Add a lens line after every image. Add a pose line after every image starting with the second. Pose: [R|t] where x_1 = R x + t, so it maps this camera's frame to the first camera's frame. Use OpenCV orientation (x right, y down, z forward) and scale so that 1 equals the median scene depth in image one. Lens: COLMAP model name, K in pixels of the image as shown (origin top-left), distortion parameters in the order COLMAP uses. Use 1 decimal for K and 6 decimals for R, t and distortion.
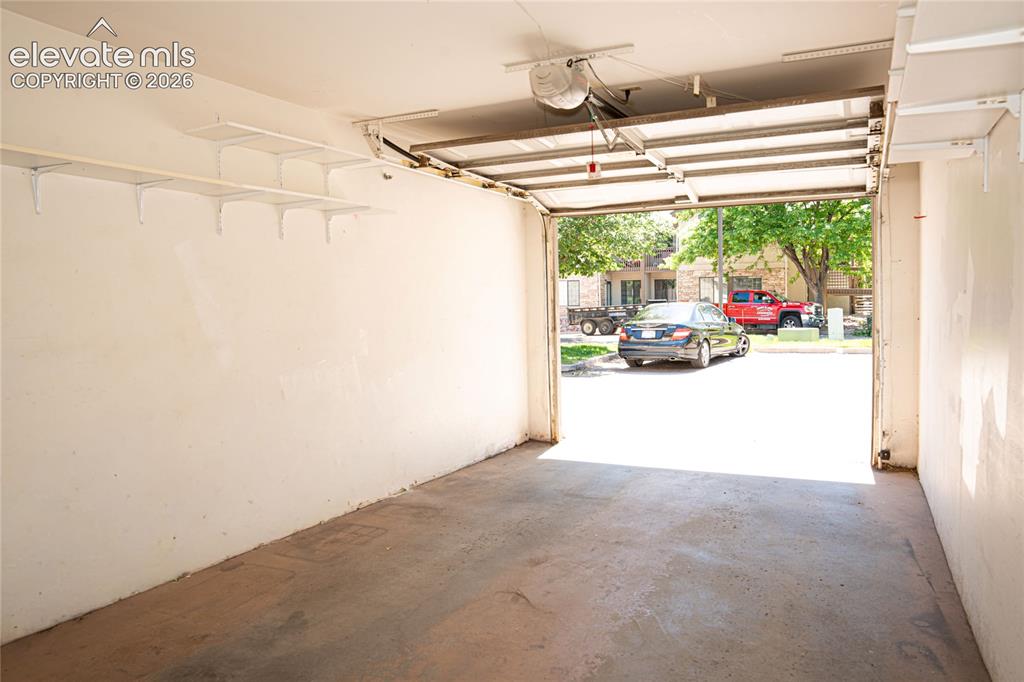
lens RADIAL K [[712.8, 0, 510.4], [0, 712.8, 344.1], [0, 0, 1]] dist [-0.142833, 0.109278]
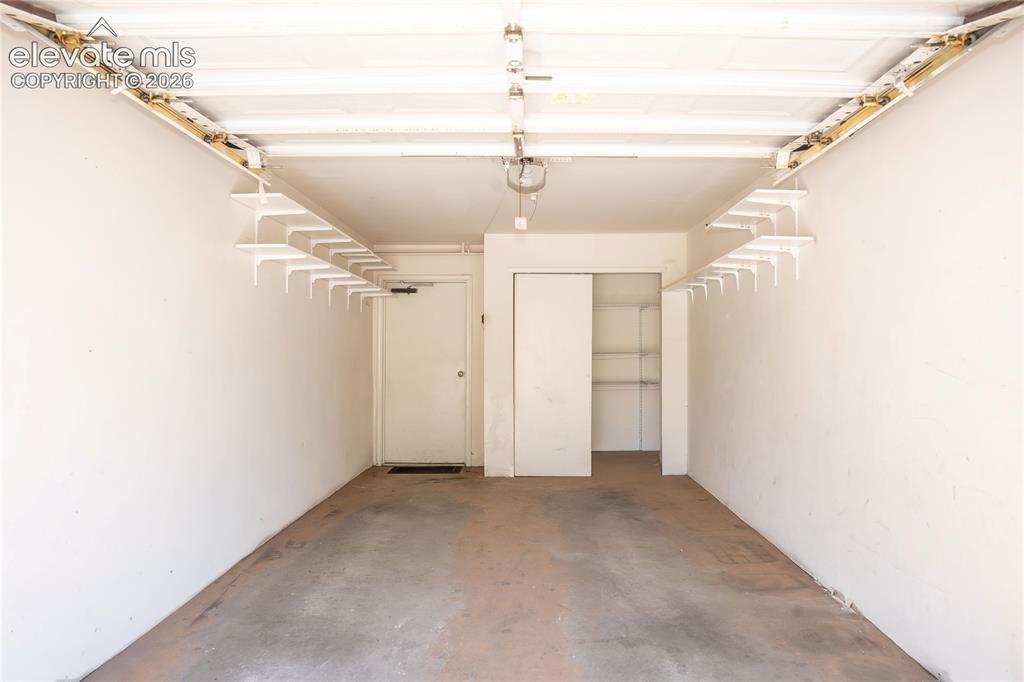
lens RADIAL K [[712.8, 0, 510.4], [0, 712.8, 344.1], [0, 0, 1]] dist [-0.142833, 0.109278]
pose [[-0.901088, 0.016940, -0.433306, 0.527189], [-0.005455, 0.998715, 0.050389, -0.099270], [0.433603, 0.047768, -0.899837, 1.731937]]
